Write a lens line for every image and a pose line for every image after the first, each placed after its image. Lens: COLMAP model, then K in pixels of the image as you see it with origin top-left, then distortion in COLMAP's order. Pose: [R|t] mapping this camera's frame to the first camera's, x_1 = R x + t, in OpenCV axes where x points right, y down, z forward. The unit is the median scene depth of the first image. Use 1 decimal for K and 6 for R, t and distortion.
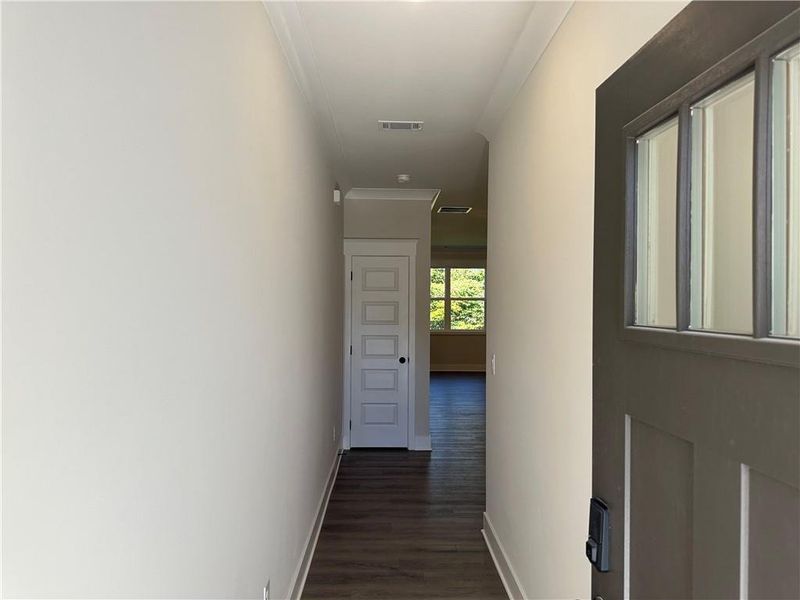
lens RADIAL K [[564.3, 0, 400.0], [0, 564.3, 300.0], [0, 0, 1]] dist [0.003284, -0.005634]
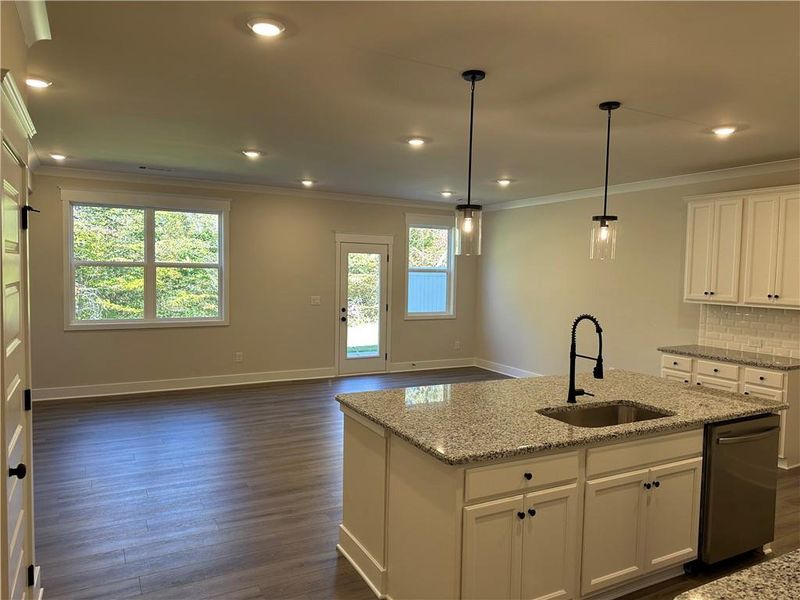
lens RADIAL K [[564.3, 0, 400.0], [0, 564.3, 300.0], [0, 0, 1]] dist [0.003284, -0.005634]
pose [[0.889555, -0.010957, 0.456696, 0.048046], [-0.017793, 0.998123, 0.058605, -0.004462], [-0.456481, -0.060258, 0.887690, 0.378377]]
